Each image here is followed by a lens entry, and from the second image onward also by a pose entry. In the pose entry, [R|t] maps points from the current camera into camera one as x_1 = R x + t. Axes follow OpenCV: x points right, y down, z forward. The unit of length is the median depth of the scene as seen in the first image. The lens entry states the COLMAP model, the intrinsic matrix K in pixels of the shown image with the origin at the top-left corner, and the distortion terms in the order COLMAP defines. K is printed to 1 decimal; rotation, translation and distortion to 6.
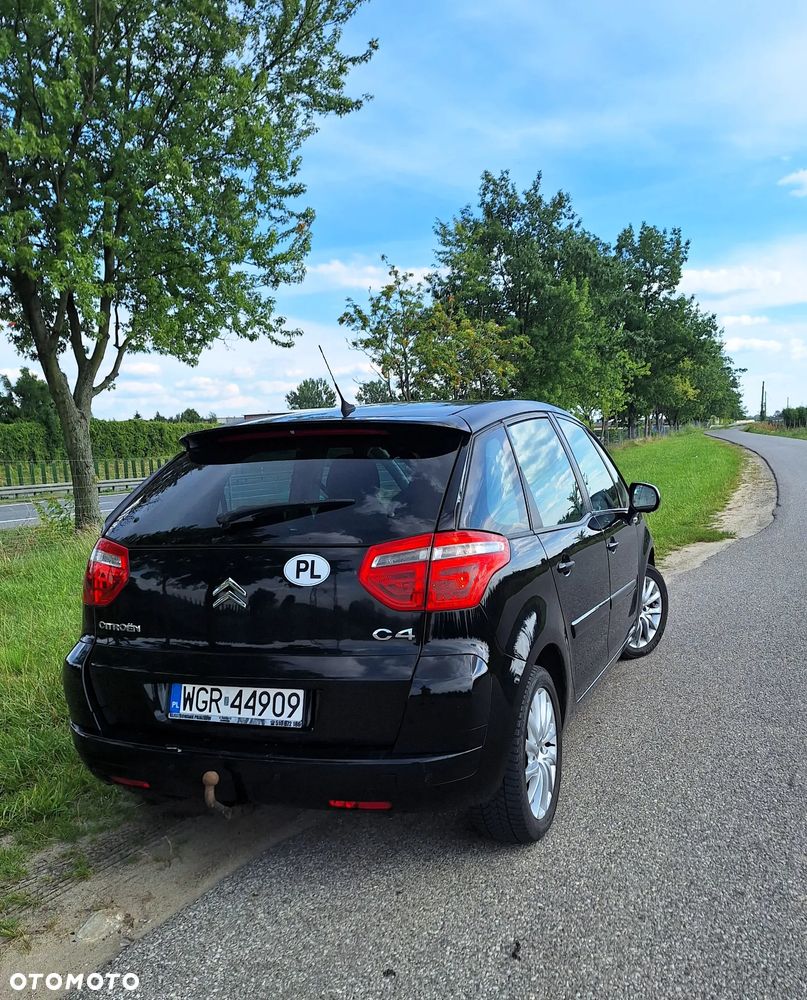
lens RADIAL K [[911.4, 0, 436.8], [0, 911.4, 581.2], [0, 0, 1]] dist [0.138836, -0.141177]
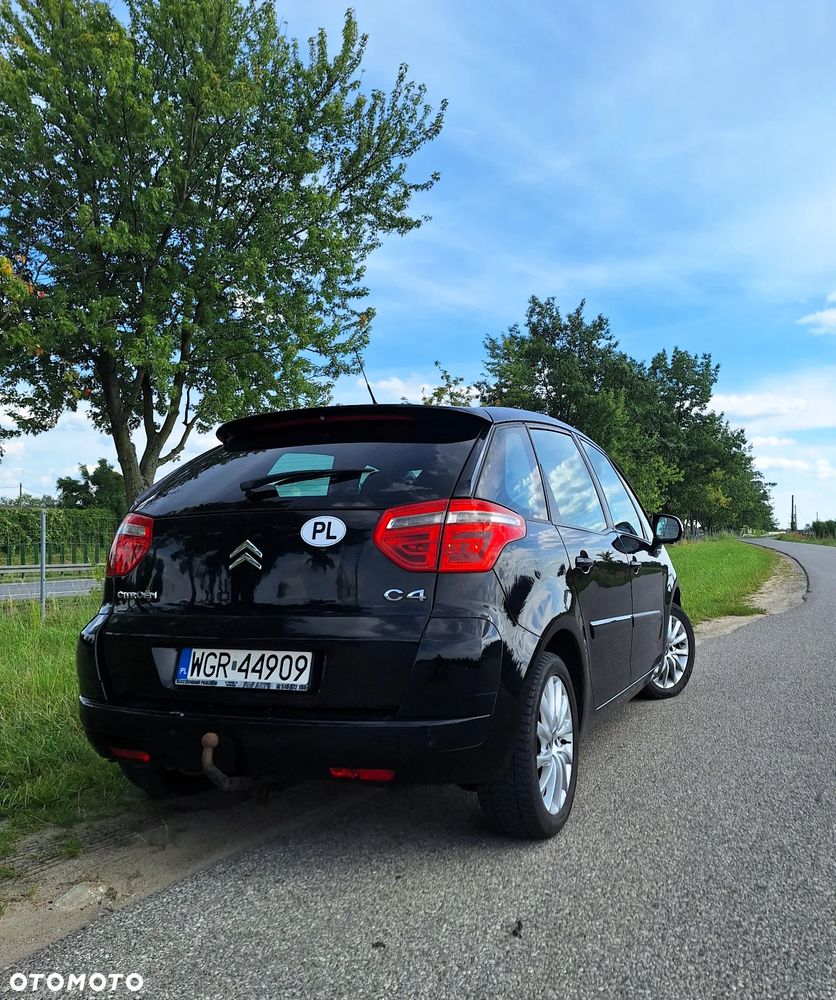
lens RADIAL K [[877.9, 0, 462.1], [0, 877.9, 520.7], [0, 0, 1]] dist [0.114265, -0.098502]
pose [[0.999116, 0.034299, -0.024297, 0.029473], [-0.038067, 0.983468, -0.177038, 0.121675], [0.017823, 0.177807, 0.983904, 0.037083]]
